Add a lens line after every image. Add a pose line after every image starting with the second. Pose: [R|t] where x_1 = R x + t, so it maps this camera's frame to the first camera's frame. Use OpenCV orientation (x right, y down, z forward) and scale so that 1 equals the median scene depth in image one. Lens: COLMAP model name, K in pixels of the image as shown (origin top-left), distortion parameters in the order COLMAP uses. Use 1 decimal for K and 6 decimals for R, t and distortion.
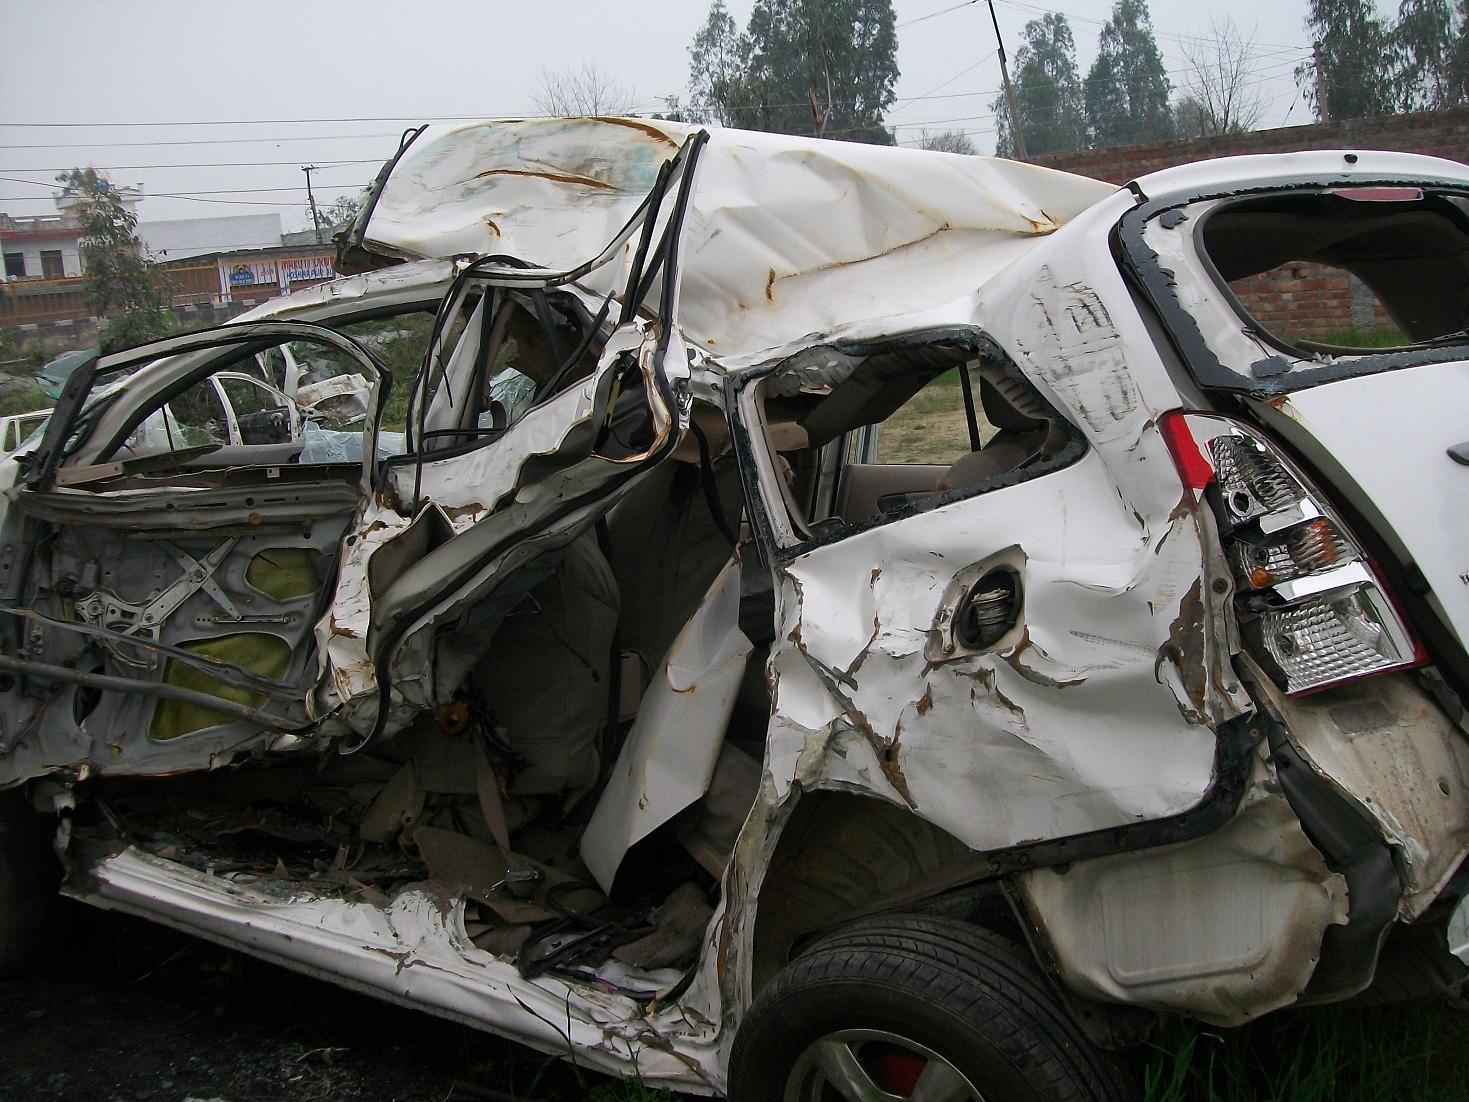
lens RADIAL K [[1572.8, 0, 735.4], [0, 1572.8, 550.9], [0, 0, 1]] dist [-0.117990, 0.000000]
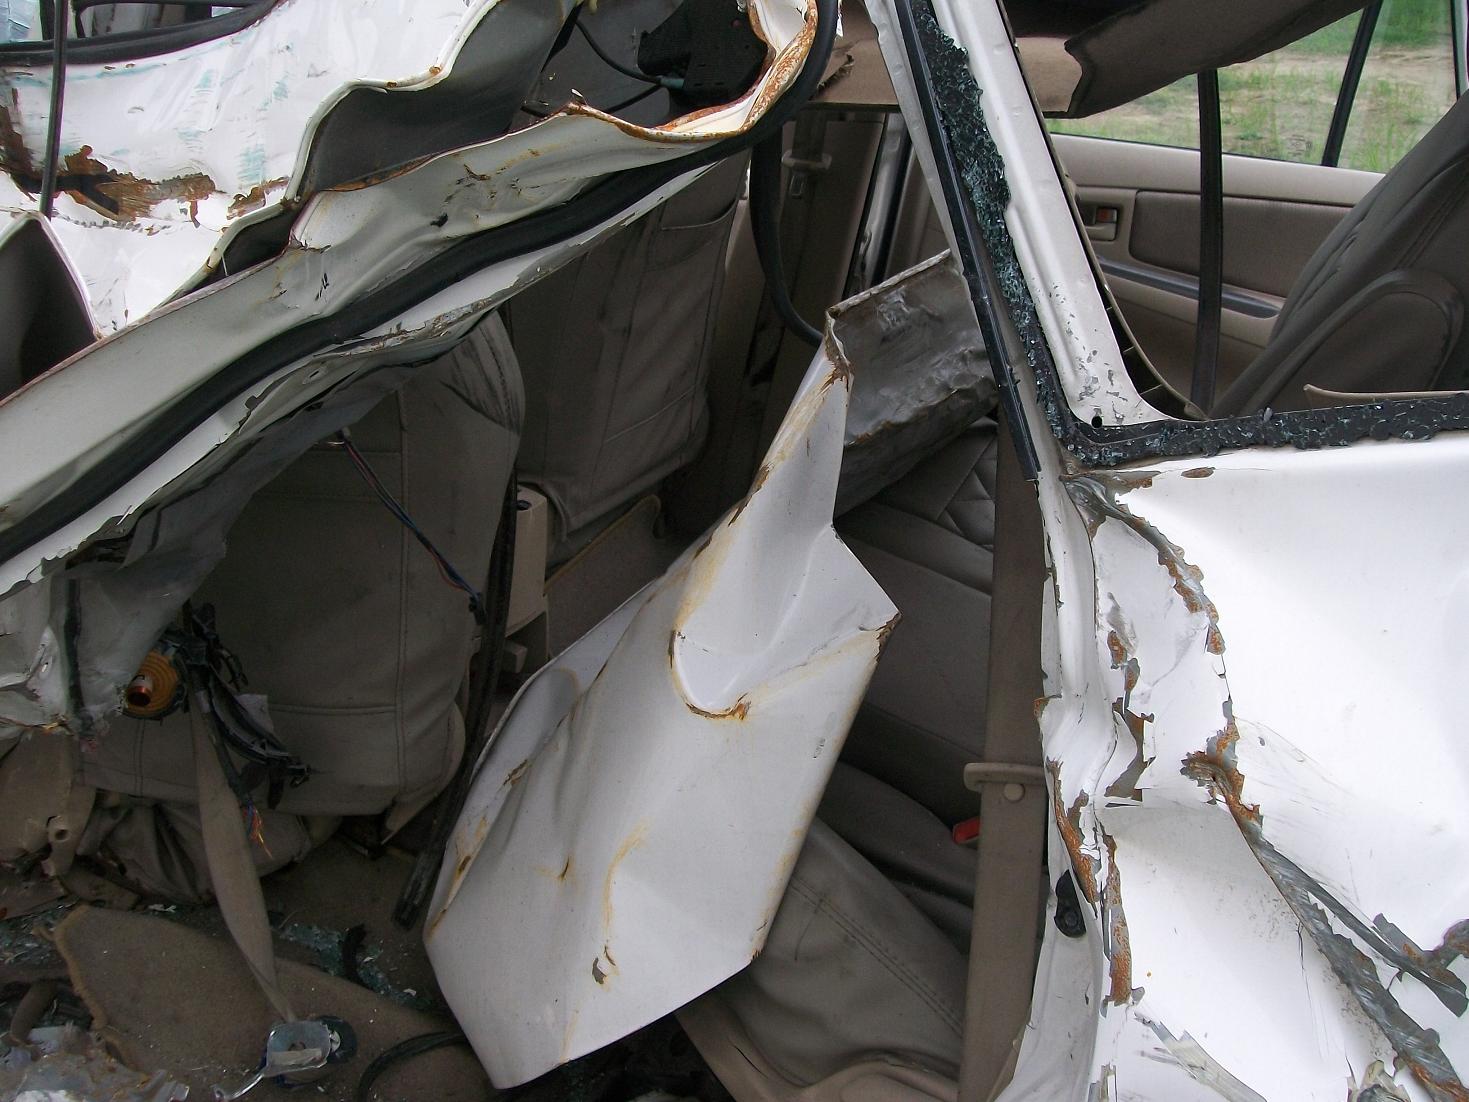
lens RADIAL K [[1572.8, 0, 734.3], [0, 1572.8, 548.8], [0, 0, 1]] dist [-0.117990, 0.000000]
pose [[0.988662, 0.041776, 0.144228, -0.088507], [-0.075550, 0.968480, 0.237356, -0.046611], [-0.129766, -0.245561, 0.960656, 0.627759]]
